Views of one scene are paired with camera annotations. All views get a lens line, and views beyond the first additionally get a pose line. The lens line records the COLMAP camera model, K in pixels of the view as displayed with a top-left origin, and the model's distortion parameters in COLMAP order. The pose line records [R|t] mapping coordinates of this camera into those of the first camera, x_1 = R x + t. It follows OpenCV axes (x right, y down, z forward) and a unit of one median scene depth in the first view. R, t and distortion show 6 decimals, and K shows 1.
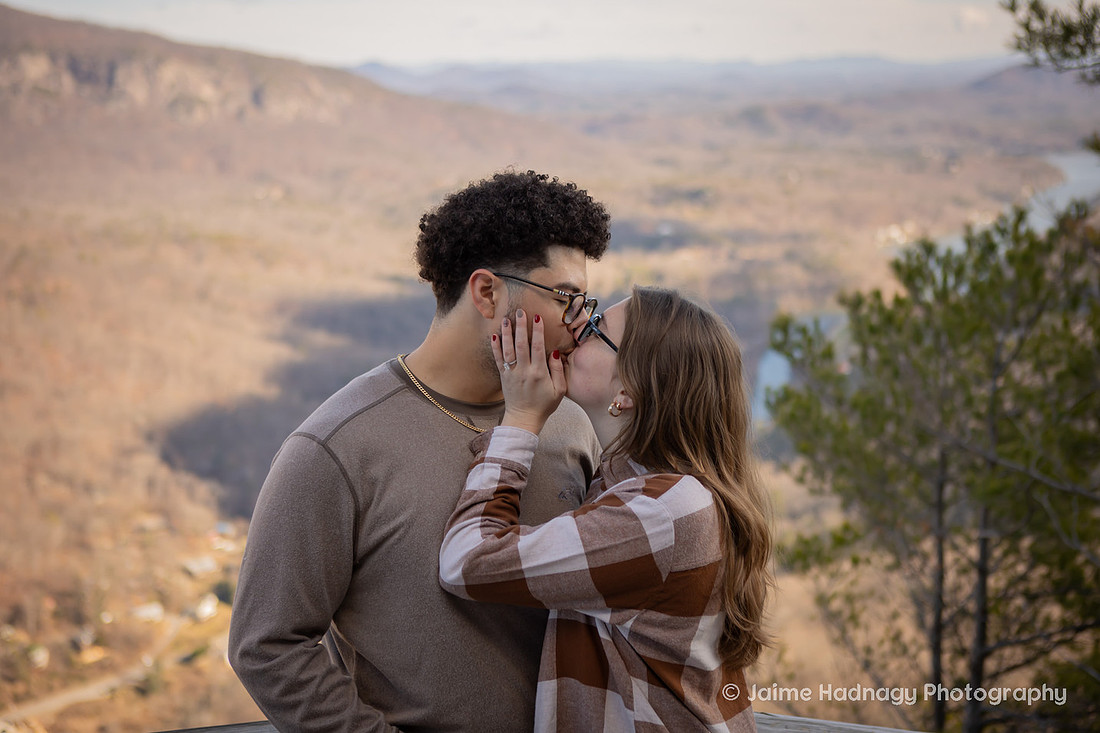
lens RADIAL K [[1509.3, 0, 572.0], [0, 1509.3, 367.3], [0, 0, 1]] dist [0.066838, 0.026515]
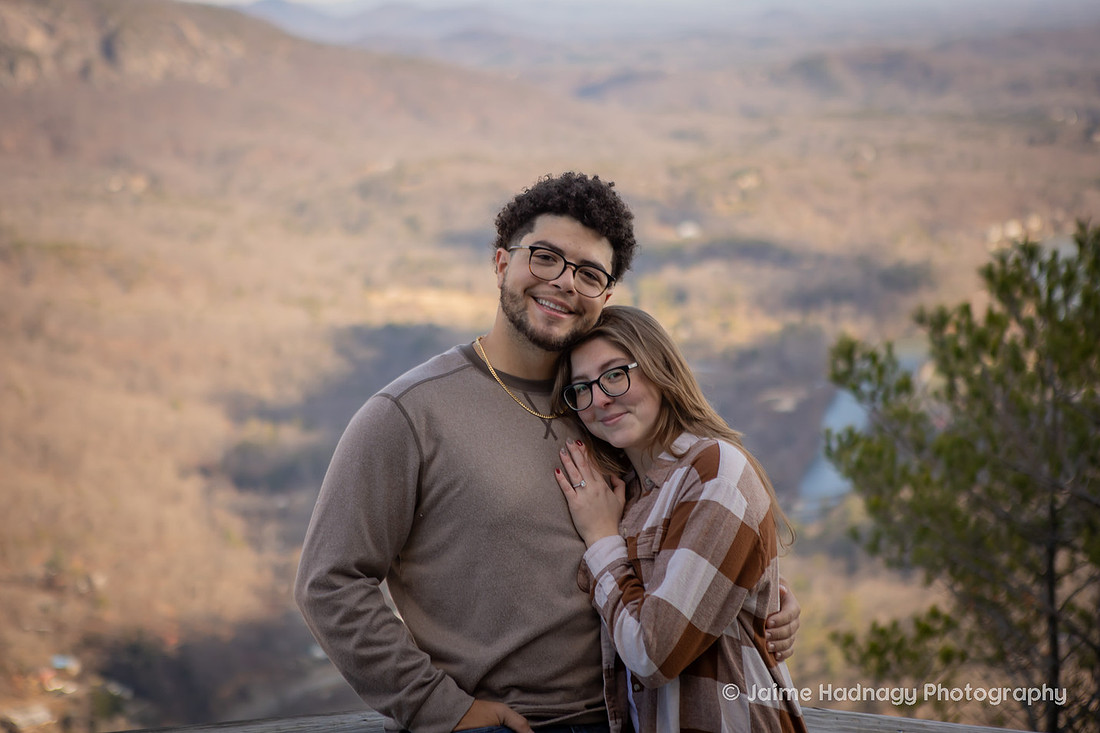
lens RADIAL K [[2139.6, 0, 555.0], [0, 2139.6, 364.2], [0, 0, 1]] dist [0.206059, 0.188187]
pose [[0.999953, -0.009625, -0.000841, -0.011264], [0.009596, 0.999530, -0.029107, 0.010380], [0.001121, 0.029097, 0.999576, -0.117906]]
